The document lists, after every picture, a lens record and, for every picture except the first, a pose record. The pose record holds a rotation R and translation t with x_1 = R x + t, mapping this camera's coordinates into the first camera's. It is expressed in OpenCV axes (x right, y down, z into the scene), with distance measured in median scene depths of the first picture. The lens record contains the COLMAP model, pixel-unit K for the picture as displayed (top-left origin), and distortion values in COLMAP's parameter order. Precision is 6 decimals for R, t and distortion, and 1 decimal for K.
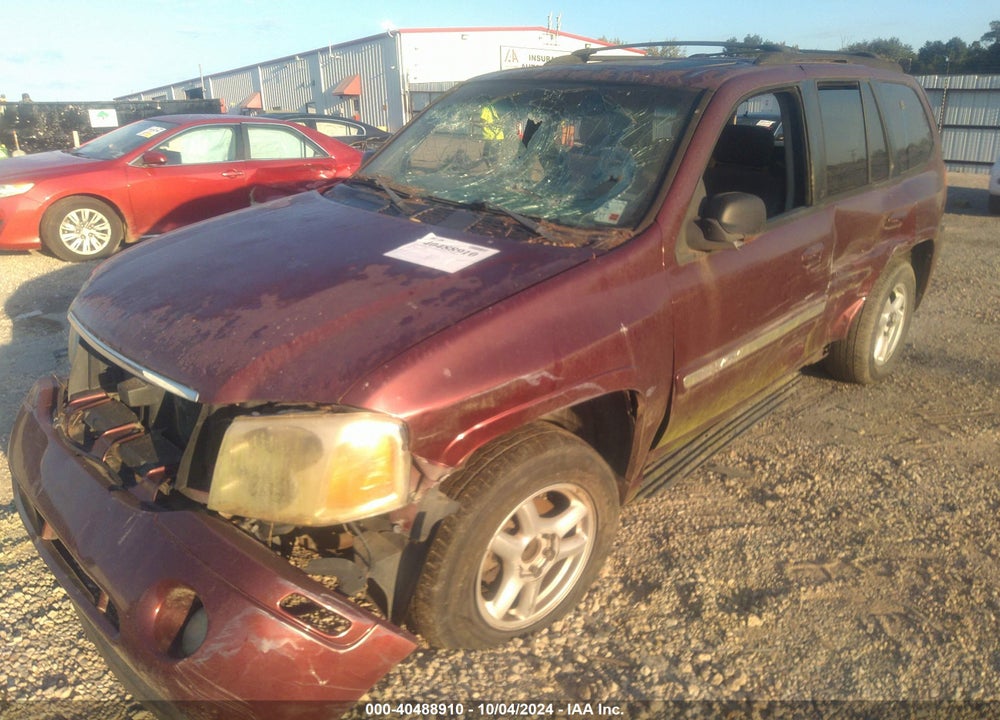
lens RADIAL K [[759.5, 0, 477.1], [0, 759.5, 374.7], [0, 0, 1]] dist [0.061549, -0.137465]
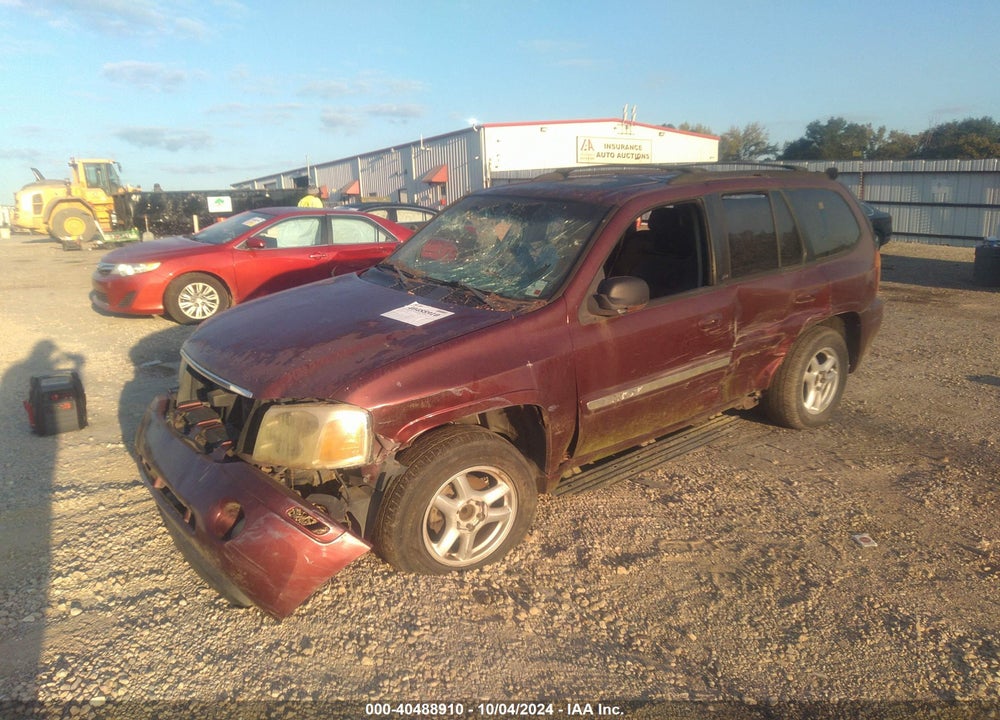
lens RADIAL K [[755.8, 0, 484.0], [0, 755.8, 375.3], [0, 0, 1]] dist [0.101856, -0.184677]
pose [[0.993471, 0.019754, -0.112361, 0.243871], [-0.030238, 0.995264, -0.092381, 0.092436], [0.110004, 0.095176, 0.989364, -0.447244]]
